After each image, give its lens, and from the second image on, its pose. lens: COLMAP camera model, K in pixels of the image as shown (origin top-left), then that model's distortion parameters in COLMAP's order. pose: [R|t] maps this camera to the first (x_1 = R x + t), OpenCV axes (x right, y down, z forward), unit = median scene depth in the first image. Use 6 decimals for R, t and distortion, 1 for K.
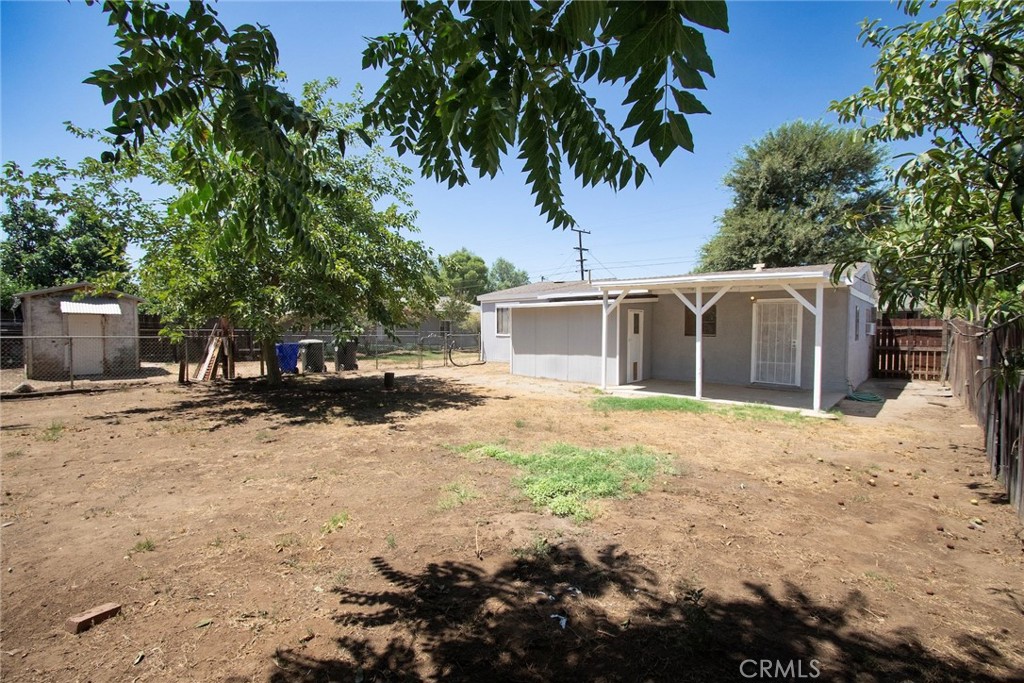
lens RADIAL K [[439.8, 0, 512.0], [0, 439.8, 341.5], [0, 0, 1]] dist [-0.000303, 0.000046]
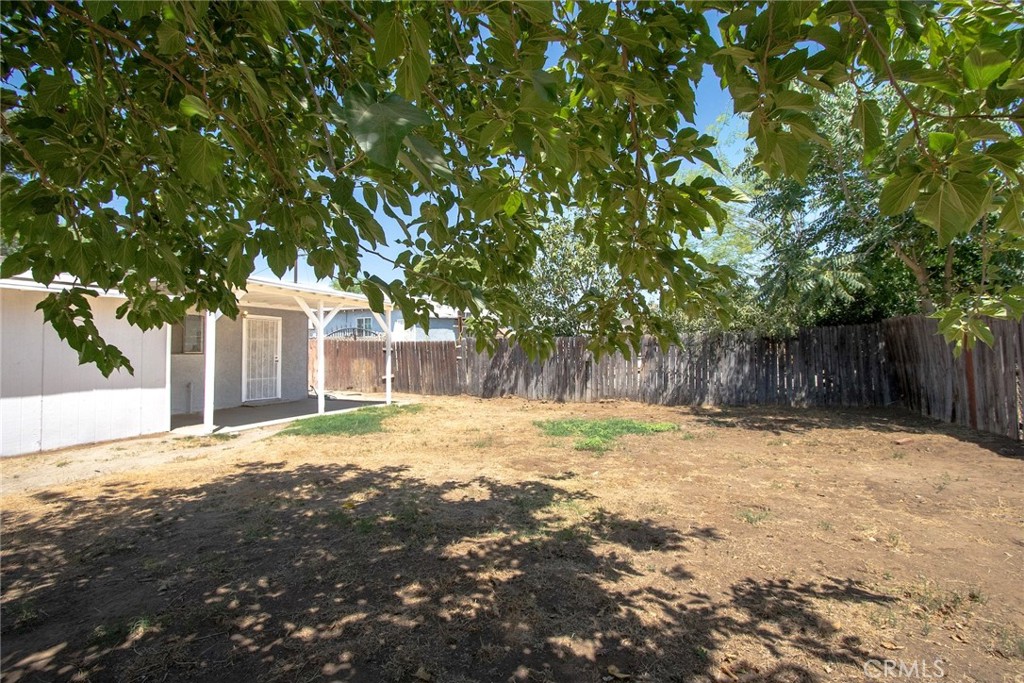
lens RADIAL K [[451.0, 0, 499.6], [0, 451.0, 341.0], [0, 0, 1]] dist [-0.017126, 0.000246]
pose [[-0.287161, 0.023808, 0.957587, -0.411638], [0.041716, 0.999053, -0.012329, -0.002102], [-0.956974, 0.036407, -0.287882, 0.577907]]
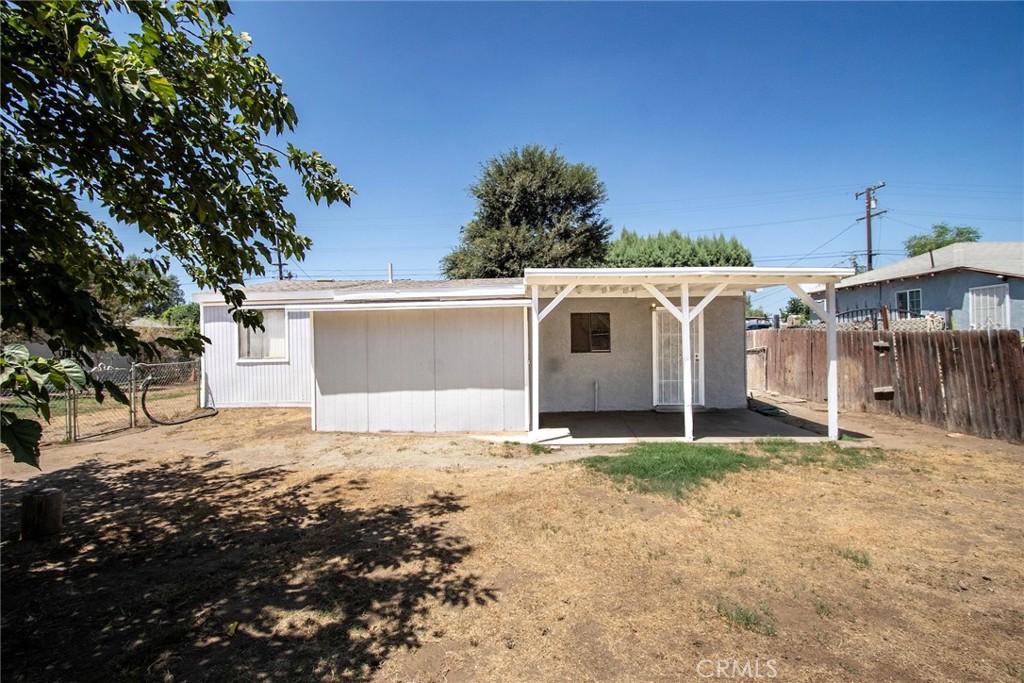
lens RADIAL K [[451.0, 0, 499.6], [0, 451.0, 341.0], [0, 0, 1]] dist [-0.017126, 0.000246]
pose [[0.774004, -0.011536, 0.633075, -0.172953], [0.039570, 0.998761, -0.030178, -0.012357], [-0.631943, 0.048409, 0.773502, 0.400888]]
